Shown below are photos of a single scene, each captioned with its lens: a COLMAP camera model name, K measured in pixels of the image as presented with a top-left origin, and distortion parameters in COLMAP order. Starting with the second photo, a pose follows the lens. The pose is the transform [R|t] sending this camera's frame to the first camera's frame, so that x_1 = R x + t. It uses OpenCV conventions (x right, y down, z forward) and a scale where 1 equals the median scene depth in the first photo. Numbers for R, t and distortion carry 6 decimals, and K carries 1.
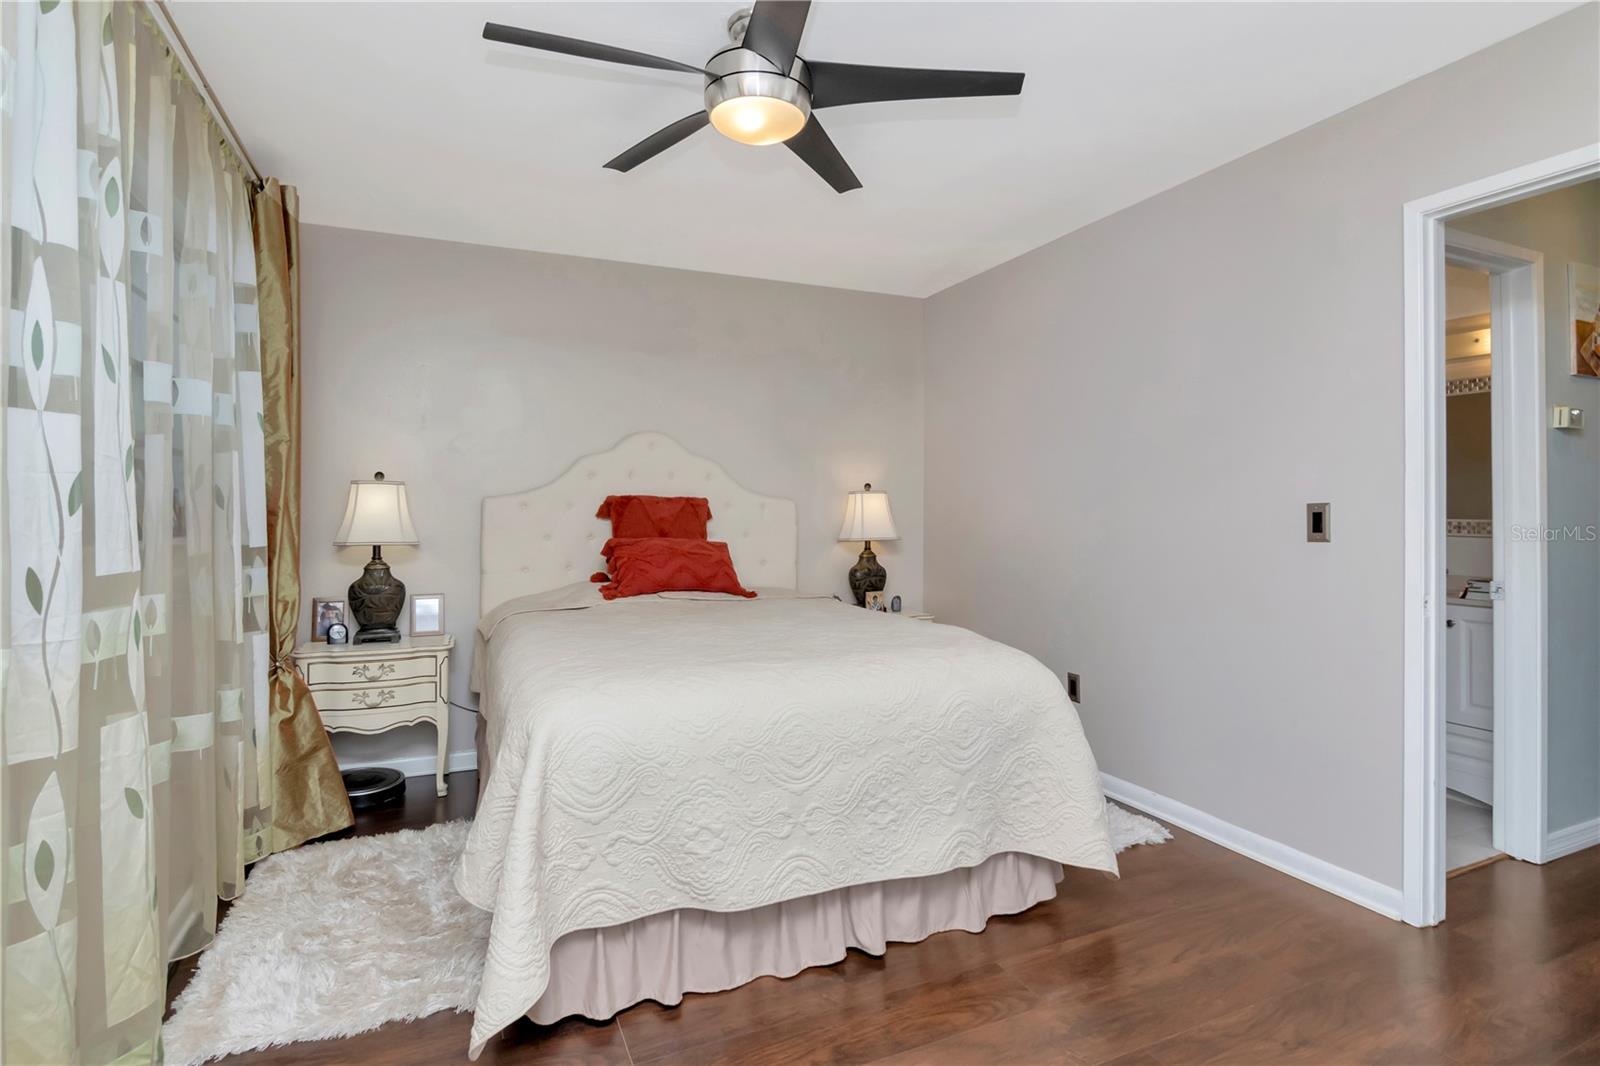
lens RADIAL K [[811.0, 0, 797.0], [0, 811.0, 520.1], [0, 0, 1]] dist [0.000160, -0.000187]
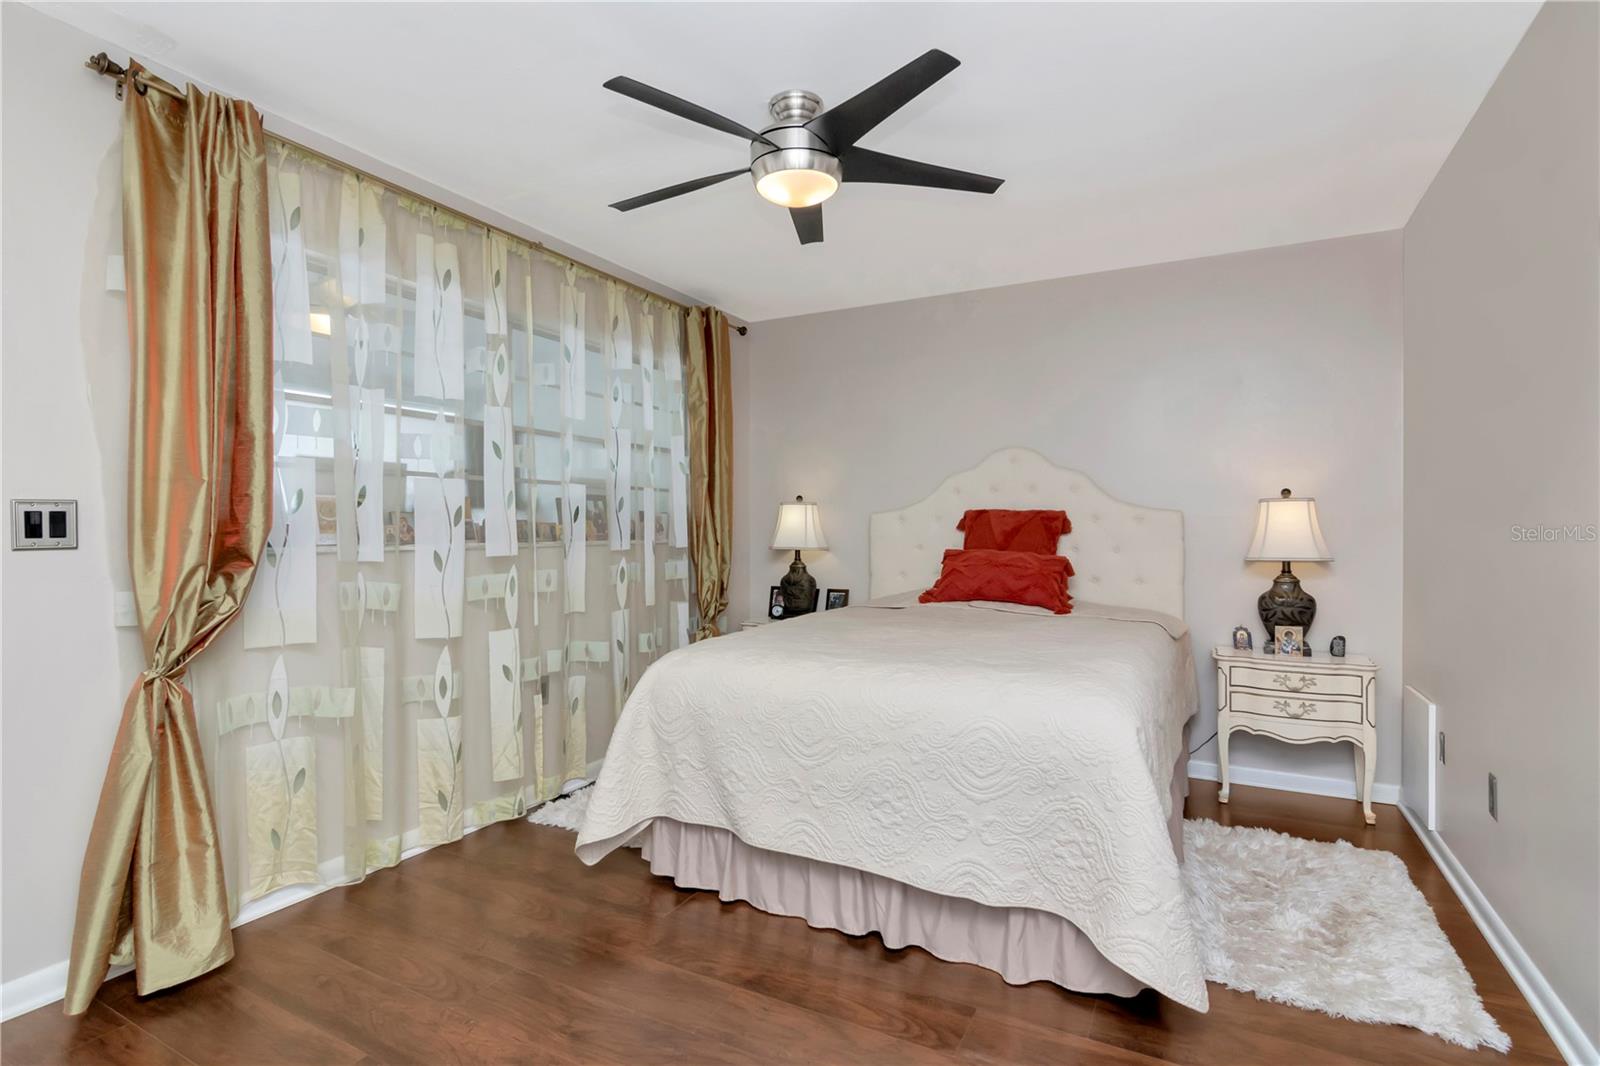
lens RADIAL K [[780.6, 0, 776.9], [0, 780.6, 540.7], [0, 0, 1]] dist [-0.000905, -0.000199]
pose [[0.604758, 0.016675, -0.796234, 0.453602], [-0.008724, 0.999859, 0.014313, -0.001788], [0.796361, -0.001709, 0.604819, 0.167147]]
